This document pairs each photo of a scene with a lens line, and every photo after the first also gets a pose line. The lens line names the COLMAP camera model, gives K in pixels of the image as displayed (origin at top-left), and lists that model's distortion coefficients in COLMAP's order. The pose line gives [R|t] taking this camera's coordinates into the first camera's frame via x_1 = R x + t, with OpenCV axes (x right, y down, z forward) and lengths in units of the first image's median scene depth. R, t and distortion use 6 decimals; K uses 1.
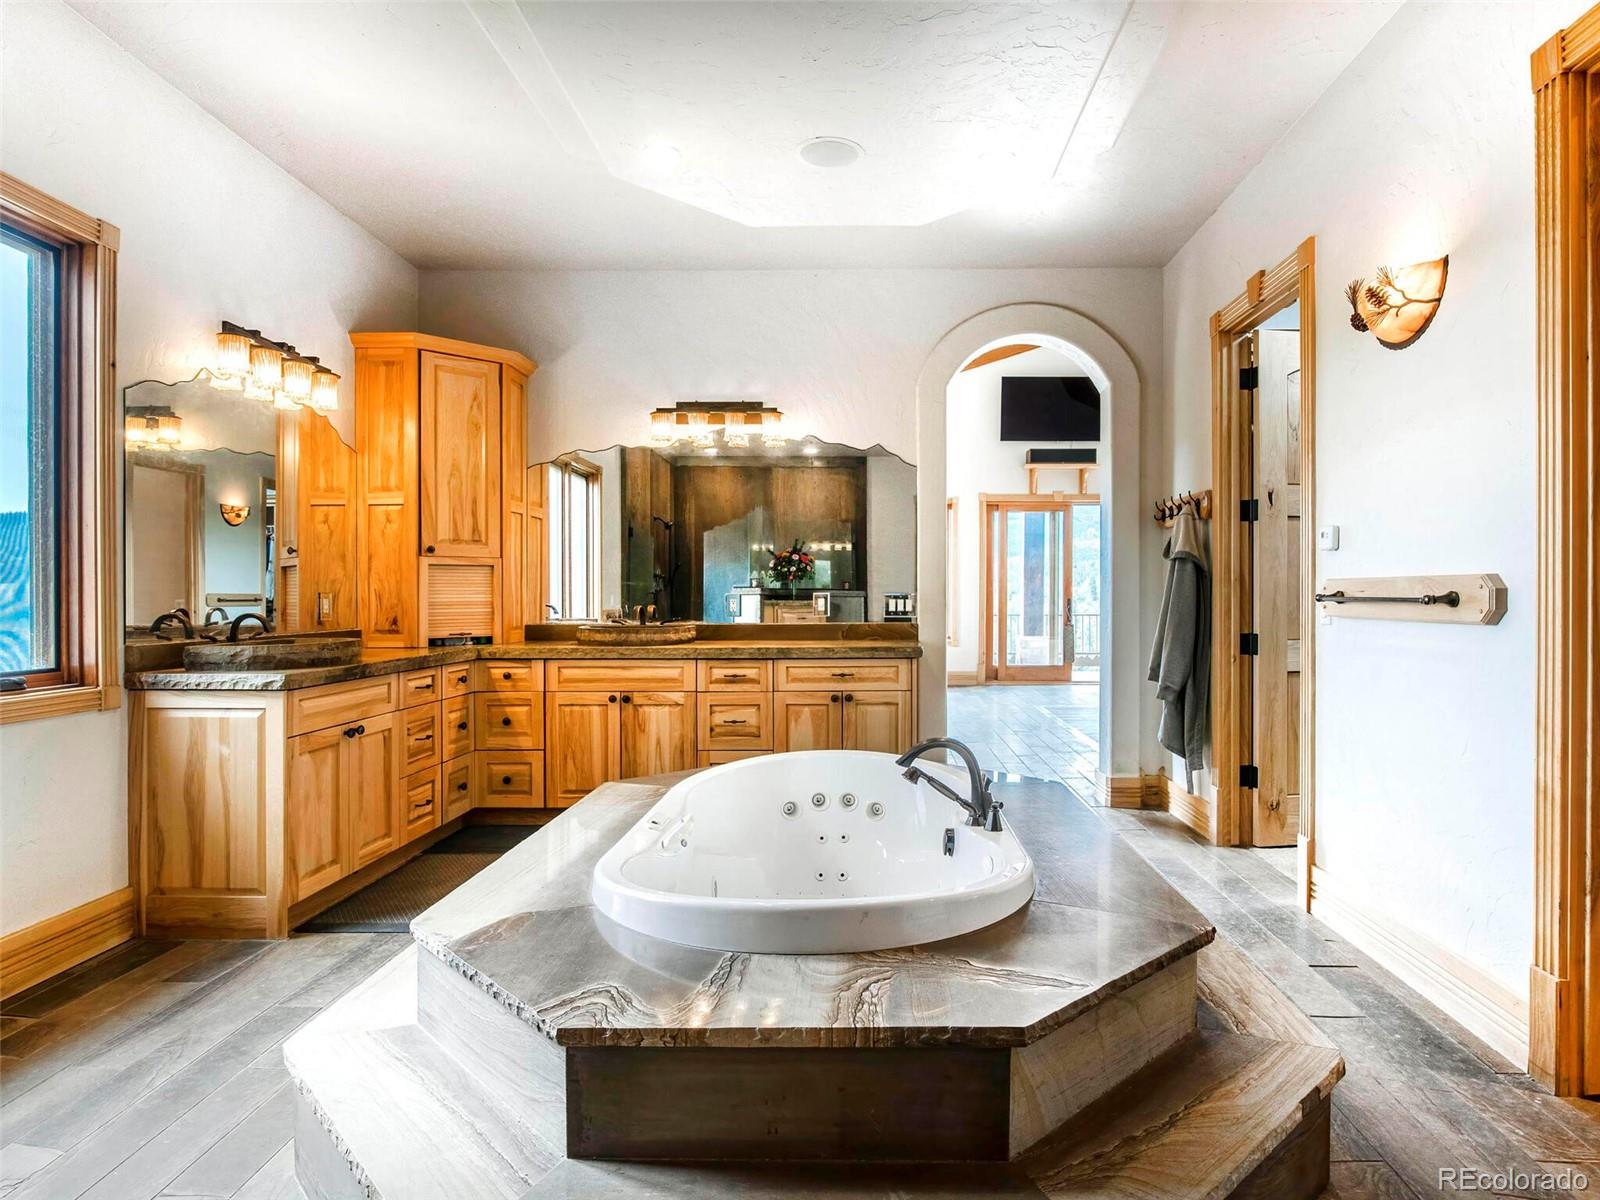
lens RADIAL K [[861.3, 0, 801.8], [0, 861.3, 636.4], [0, 0, 1]] dist [-0.018945, -0.000416]
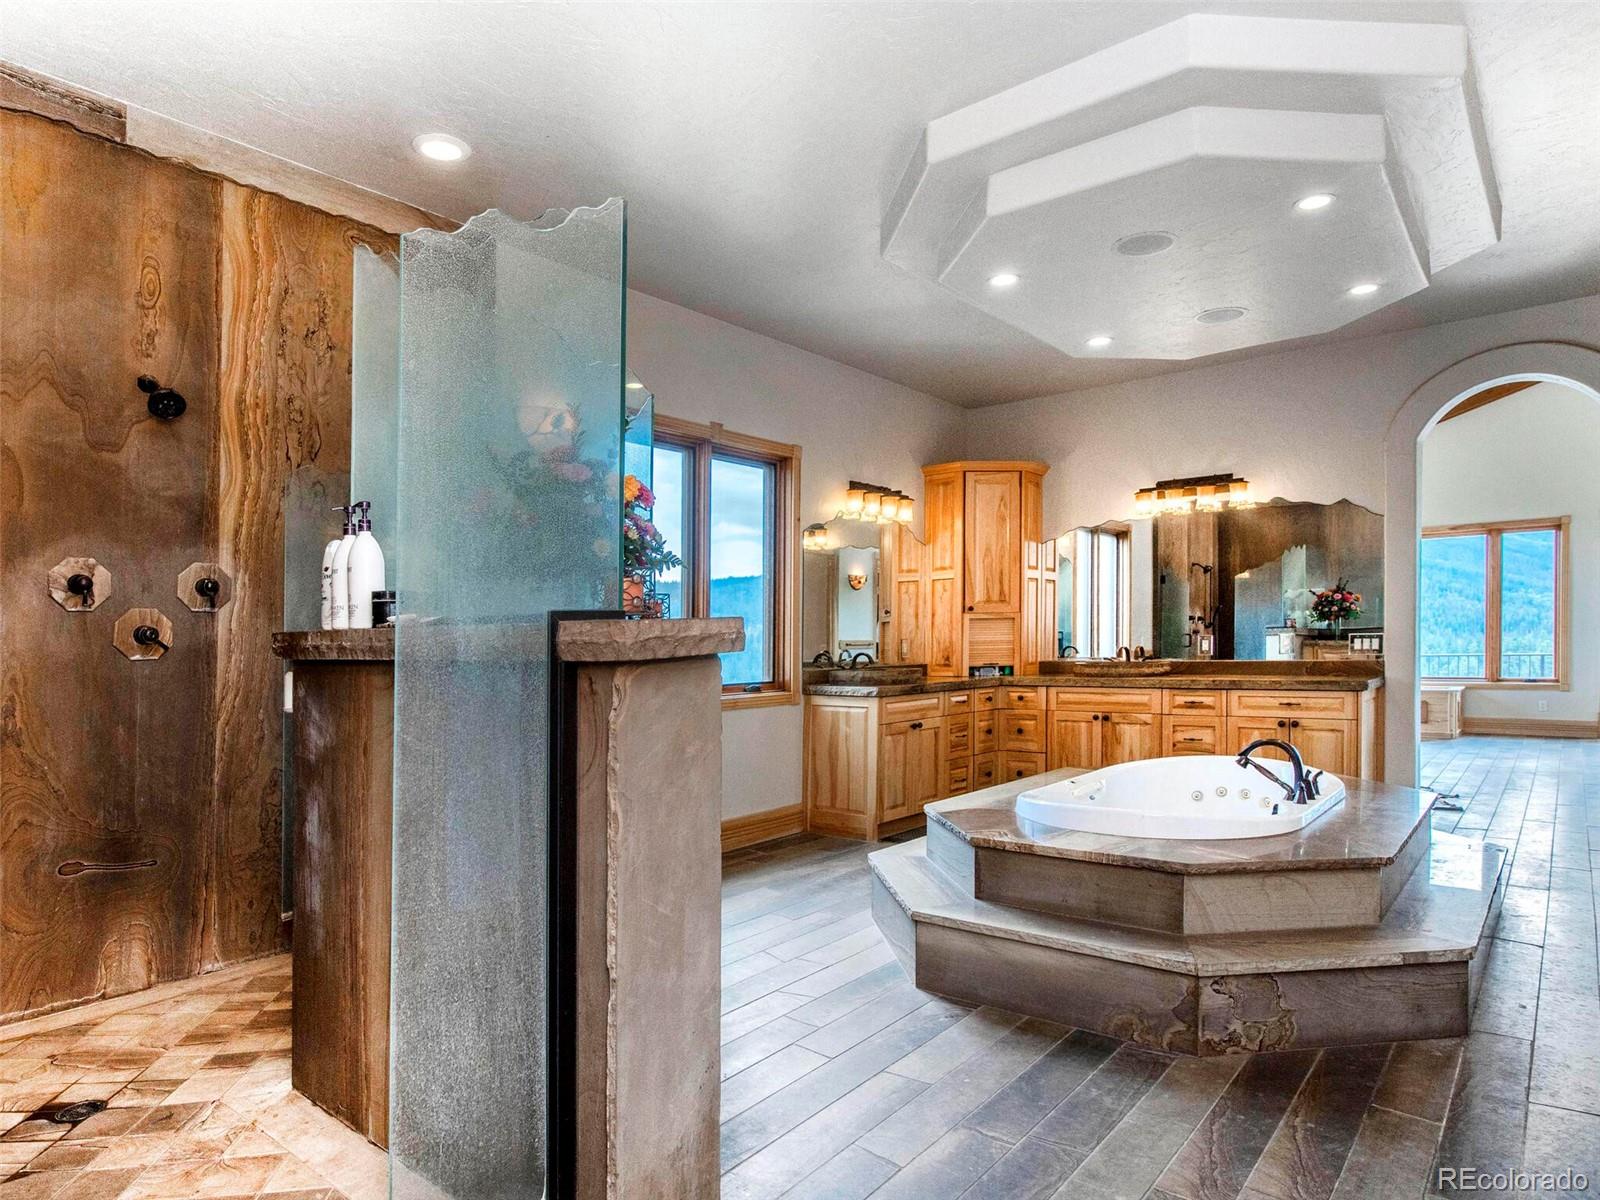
lens RADIAL K [[861.3, 0, 801.8], [0, 861.3, 636.4], [0, 0, 1]] dist [-0.018945, -0.000416]
pose [[0.794938, -0.014426, -0.606519, 0.225296], [-0.015108, 0.998937, -0.043561, 0.013297], [0.606502, 0.043791, 0.793875, -0.327535]]
